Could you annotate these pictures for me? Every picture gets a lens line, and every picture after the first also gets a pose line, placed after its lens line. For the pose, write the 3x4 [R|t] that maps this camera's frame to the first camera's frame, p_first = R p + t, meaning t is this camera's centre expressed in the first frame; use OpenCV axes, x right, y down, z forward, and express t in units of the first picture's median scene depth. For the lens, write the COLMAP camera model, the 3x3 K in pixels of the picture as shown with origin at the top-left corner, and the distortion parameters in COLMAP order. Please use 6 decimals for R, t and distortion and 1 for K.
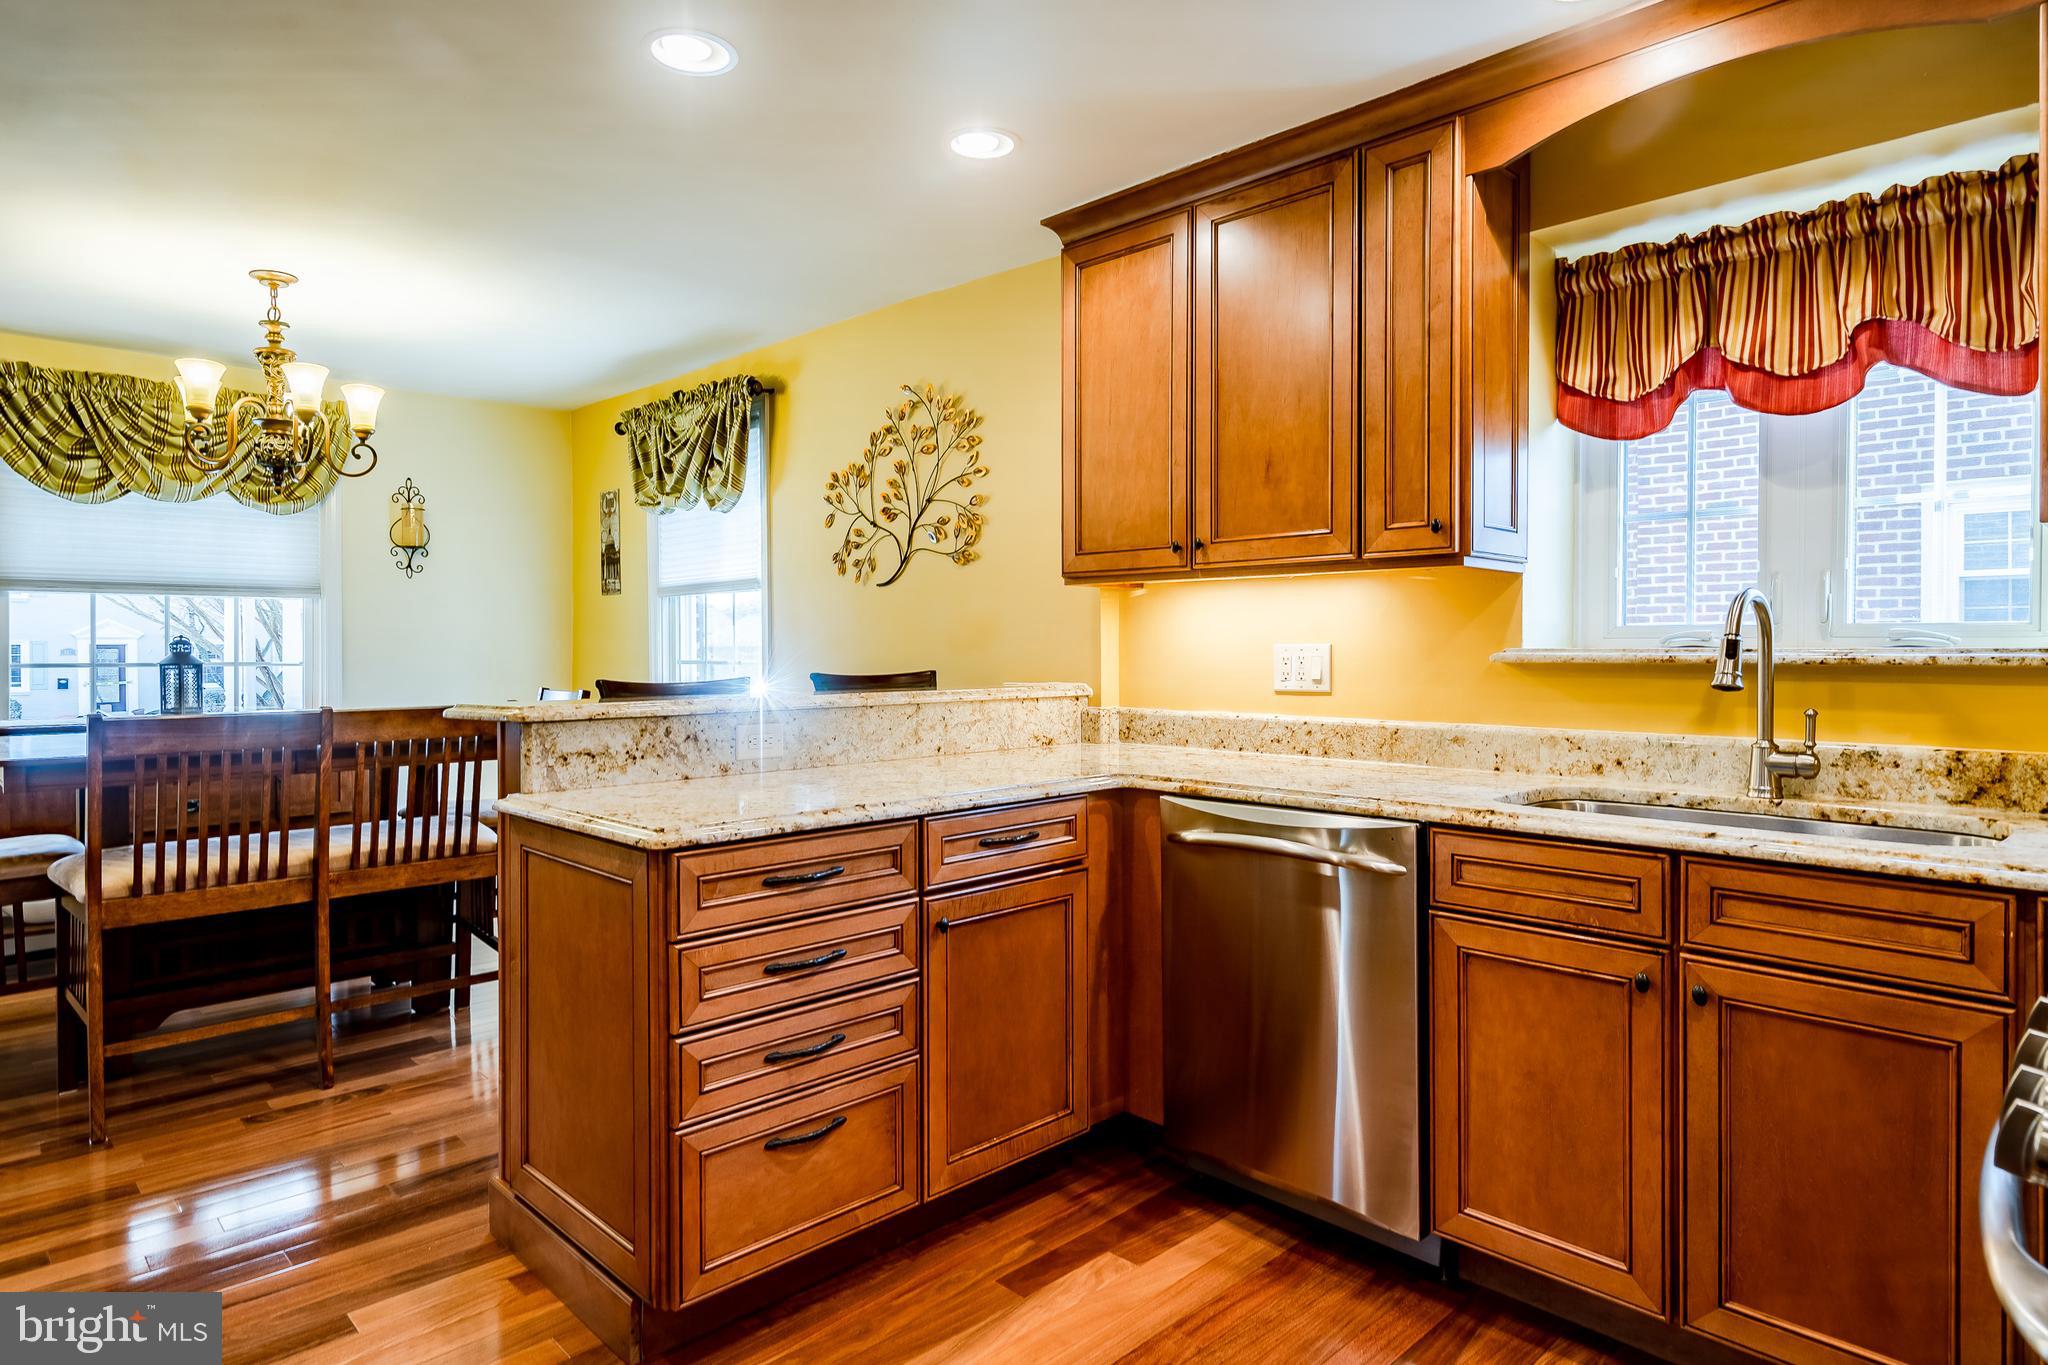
lens RADIAL K [[1201.1, 0, 1019.4], [0, 1201.1, 655.4], [0, 0, 1]] dist [-0.001456, -0.000565]
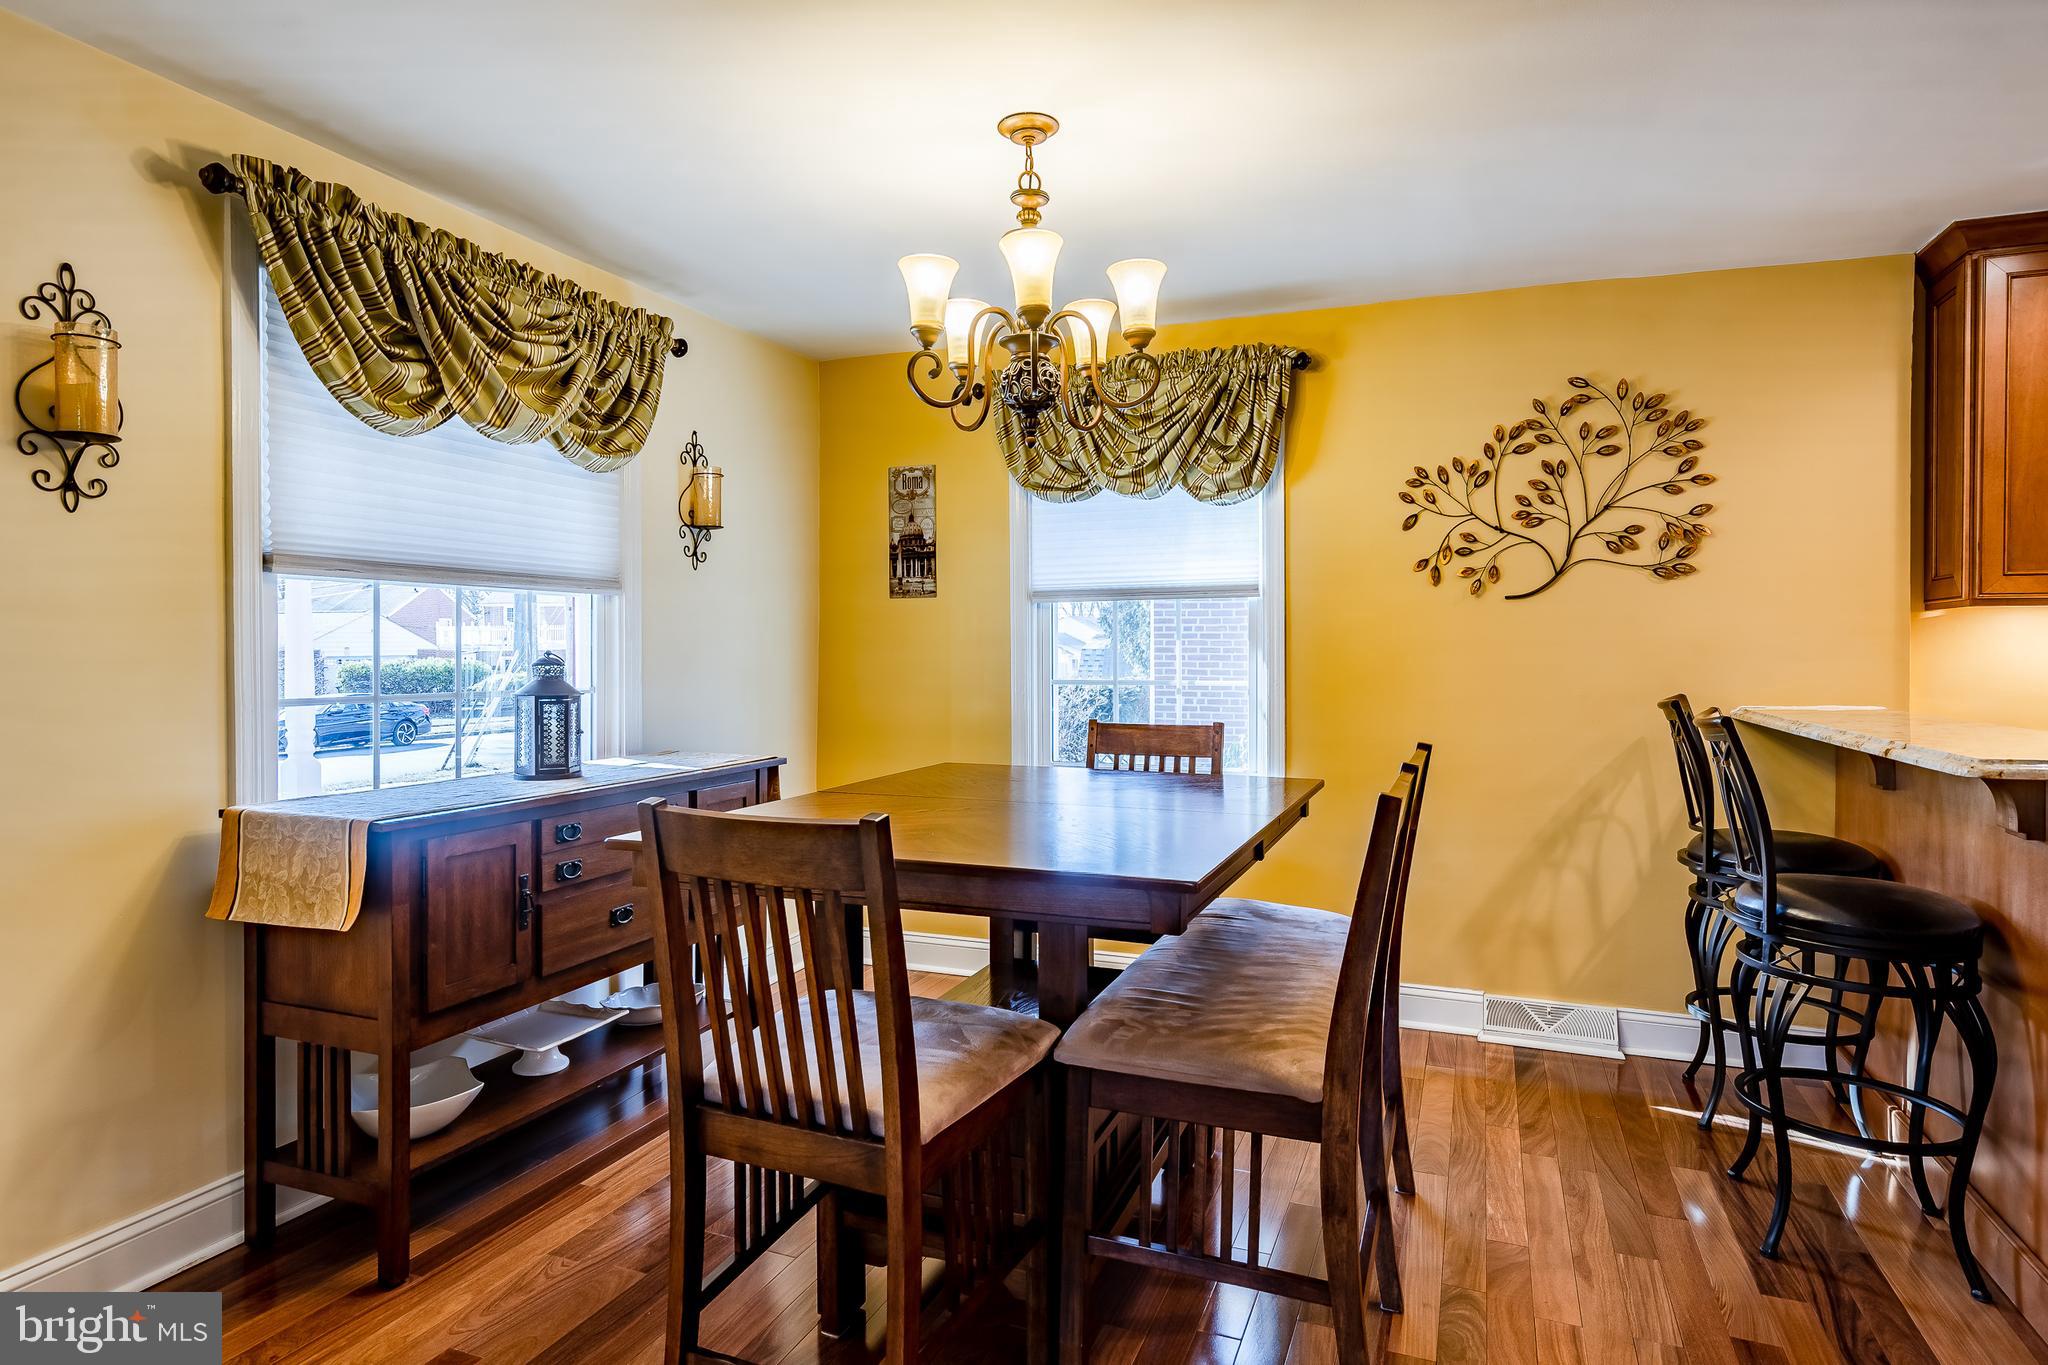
lens RADIAL K [[1167.8, 0, 1019.3], [0, 1167.8, 659.1], [0, 0, 1]] dist [0.001724, 0.000765]
pose [[0.910035, -0.001075, 0.414530, -0.864272], [0.000945, 0.999999, 0.000518, -0.014697], [-0.414530, -0.000080, 0.910036, 0.385681]]
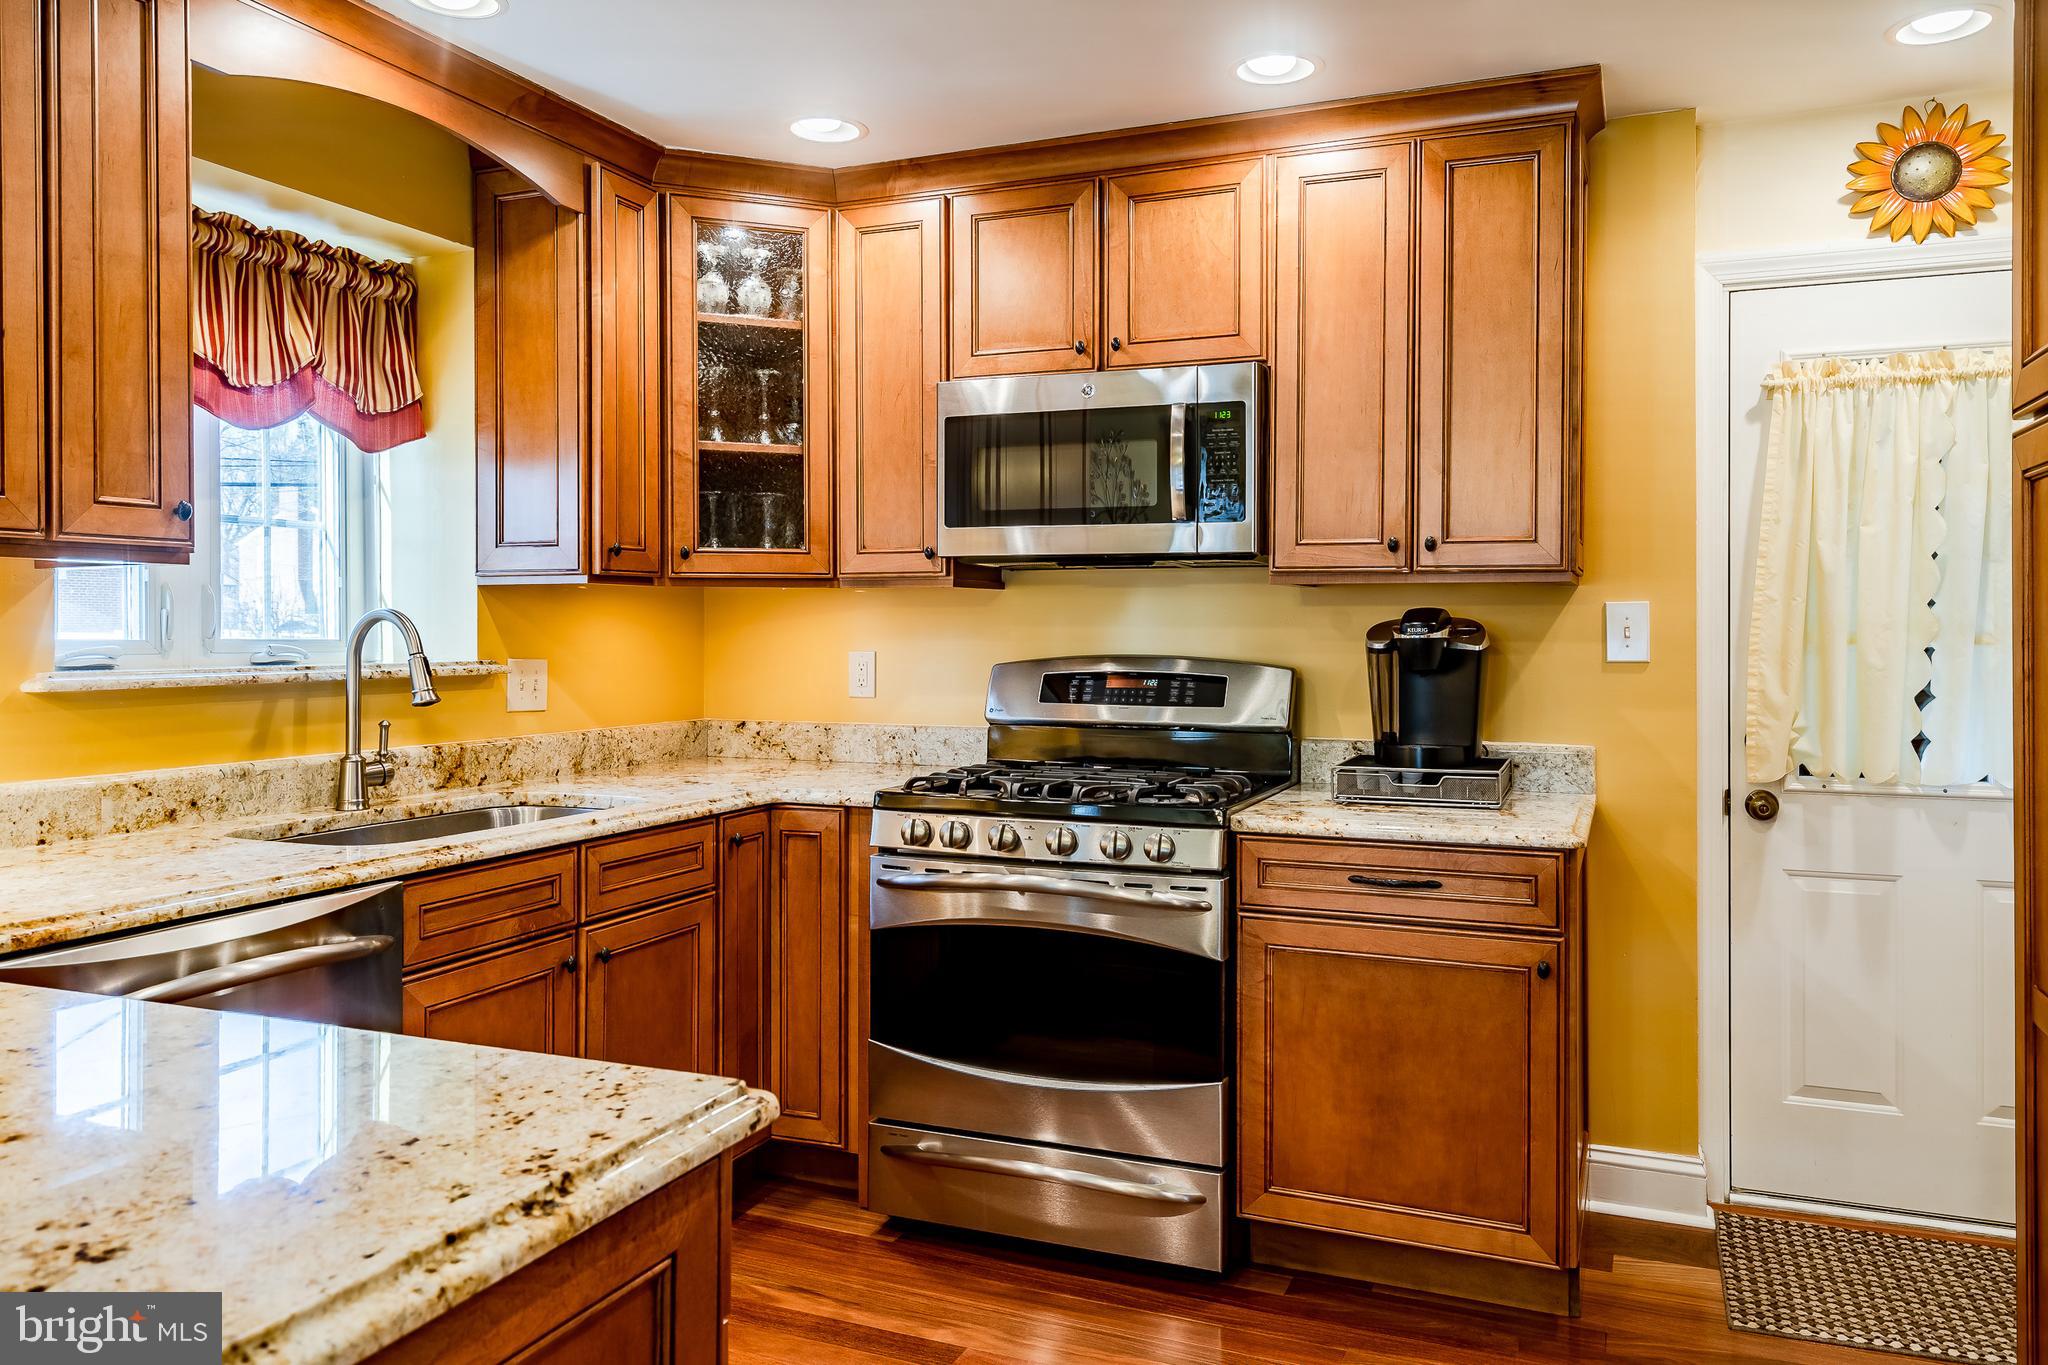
lens RADIAL K [[1408.5, 0, 1029.7], [0, 1408.5, 636.9], [0, 0, 1]] dist [0.007076, 0.001190]
pose [[-0.397509, -0.000029, 0.917598, -0.416235], [0.010817, 0.999930, 0.004717, -0.017184], [-0.917534, 0.011801, -0.397481, 0.541812]]
